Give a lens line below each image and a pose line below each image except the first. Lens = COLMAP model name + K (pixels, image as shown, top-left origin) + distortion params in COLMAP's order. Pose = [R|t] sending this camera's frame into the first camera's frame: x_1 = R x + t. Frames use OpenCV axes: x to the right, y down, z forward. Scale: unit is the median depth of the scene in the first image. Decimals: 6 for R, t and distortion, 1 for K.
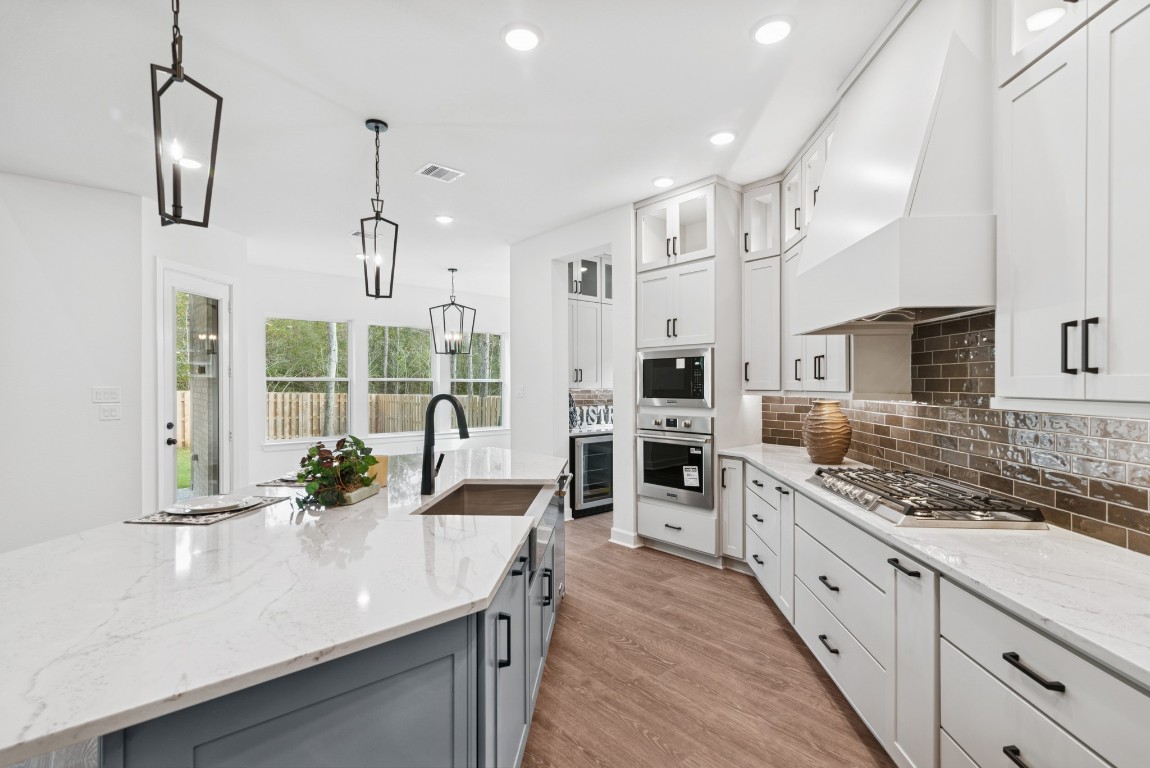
lens RADIAL K [[542.2, 0, 580.2], [0, 542.2, 385.4], [0, 0, 1]] dist [0.001650, -0.000455]
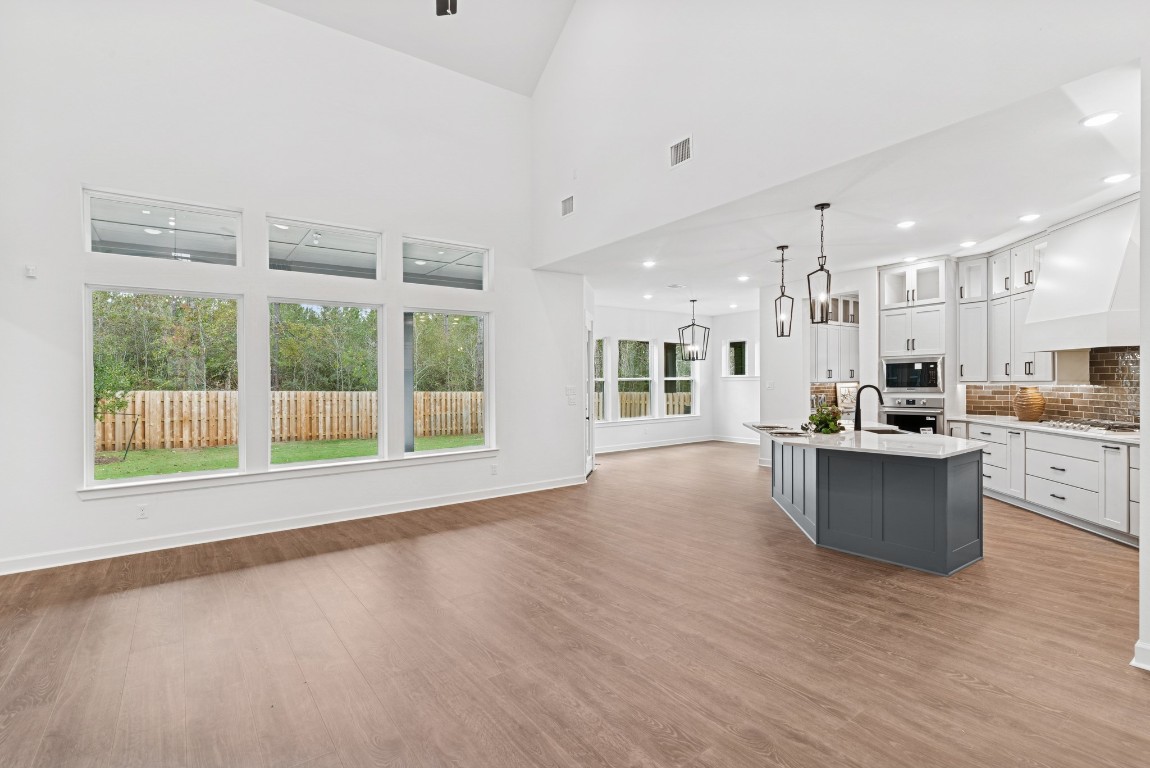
lens RADIAL K [[542.2, 0, 573.8], [0, 542.2, 388.9], [0, 0, 1]] dist [0.001650, -0.000455]
pose [[0.995008, -0.016191, -0.098470, -0.713982], [0.017331, 0.999792, 0.010735, -0.007389], [0.098276, -0.012388, 0.995082, -0.770284]]
